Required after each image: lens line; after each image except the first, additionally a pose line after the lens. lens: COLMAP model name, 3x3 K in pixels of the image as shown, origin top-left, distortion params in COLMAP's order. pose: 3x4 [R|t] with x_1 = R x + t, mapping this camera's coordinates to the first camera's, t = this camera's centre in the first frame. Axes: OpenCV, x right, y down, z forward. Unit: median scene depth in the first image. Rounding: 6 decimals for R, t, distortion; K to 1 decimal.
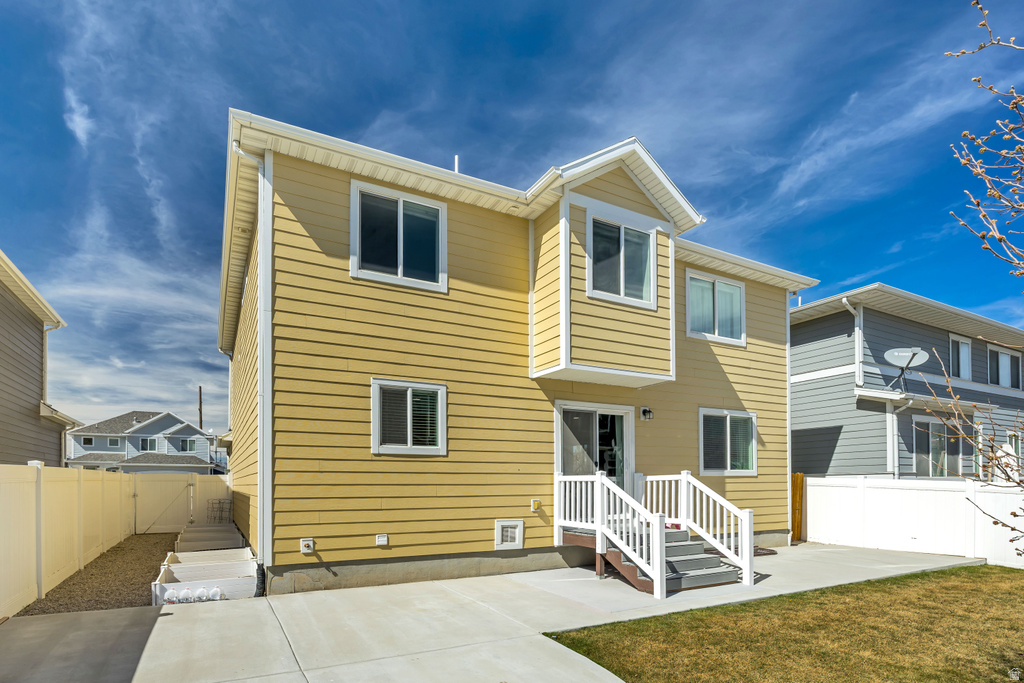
lens RADIAL K [[462.1, 0, 544.1], [0, 462.1, 382.7], [0, 0, 1]] dist [-0.001623, -0.000145]
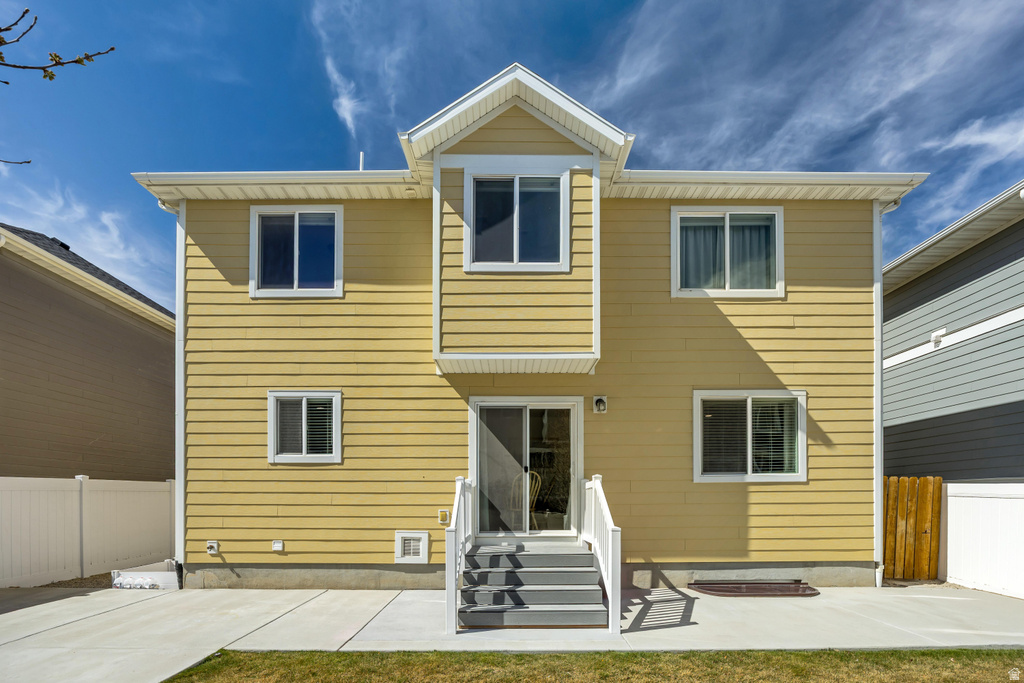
lens RADIAL K [[493.8, 0, 514.3], [0, 493.8, 400.3], [0, 0, 1]] dist [-0.008444, -0.000124]
pose [[0.897461, -0.083441, -0.433129, 0.556759], [0.092228, 0.995738, -0.000725, 0.057880], [0.431343, -0.039296, 0.901332, 0.218634]]
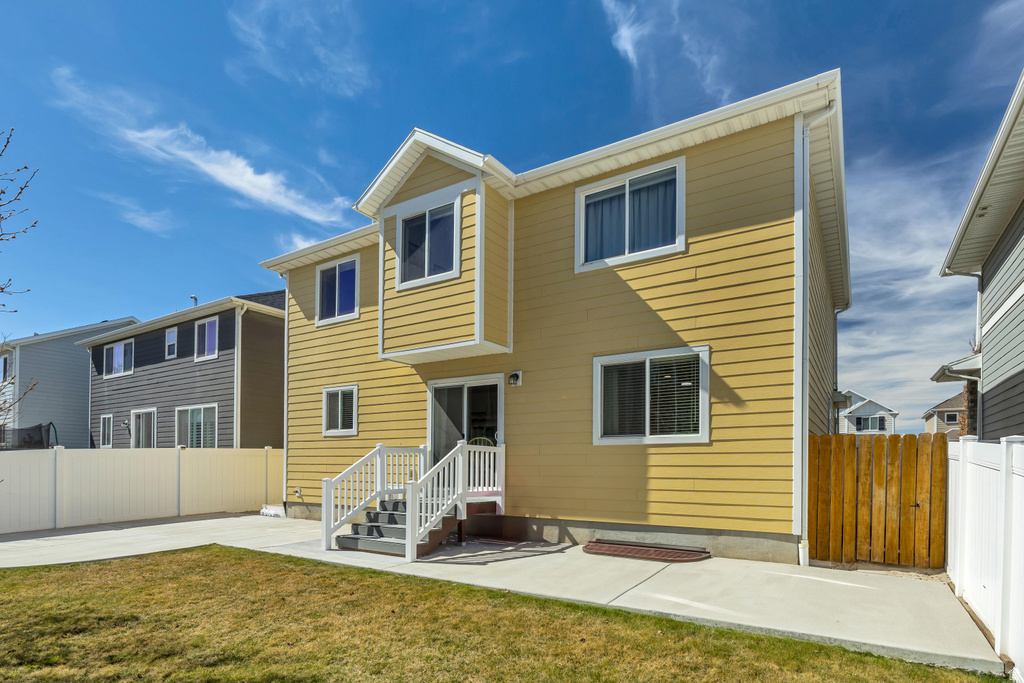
lens RADIAL K [[500.4, 0, 512.0], [0, 500.4, 341.5], [0, 0, 1]] dist [-0.001801, -0.000347]
pose [[0.533817, -0.194823, -0.822850, 1.284231], [0.175388, 0.977445, -0.117644, 0.136038], [0.827211, -0.081517, 0.555947, 0.553026]]
